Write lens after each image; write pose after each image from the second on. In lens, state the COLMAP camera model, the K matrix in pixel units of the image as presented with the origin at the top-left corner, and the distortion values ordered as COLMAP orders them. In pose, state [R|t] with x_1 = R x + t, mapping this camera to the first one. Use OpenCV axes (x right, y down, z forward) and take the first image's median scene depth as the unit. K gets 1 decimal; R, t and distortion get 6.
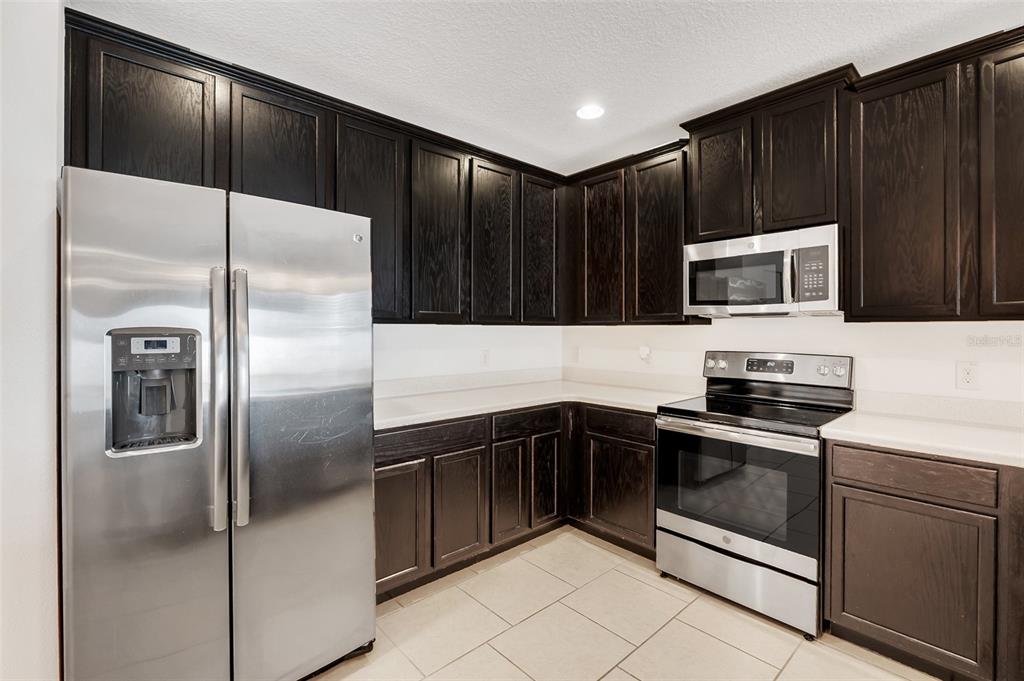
lens RADIAL K [[457.8, 0, 512.0], [0, 457.8, 340.5], [0, 0, 1]] dist [0.000288, 0.000016]
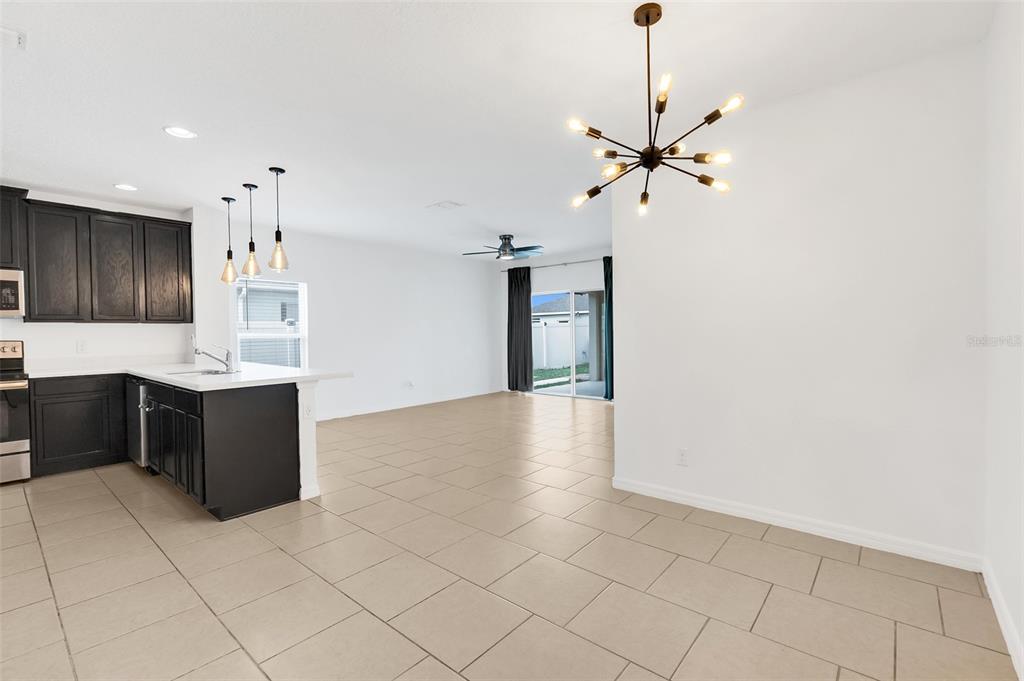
lens RADIAL K [[453.1, 0, 512.0], [0, 453.1, 340.5], [0, 0, 1]] dist [-0.011506, 0.000104]
pose [[-0.133787, -0.016740, 0.990869, -1.345815], [0.032874, 0.999232, 0.021320, 0.062643], [-0.990465, 0.035426, -0.133134, -0.736938]]
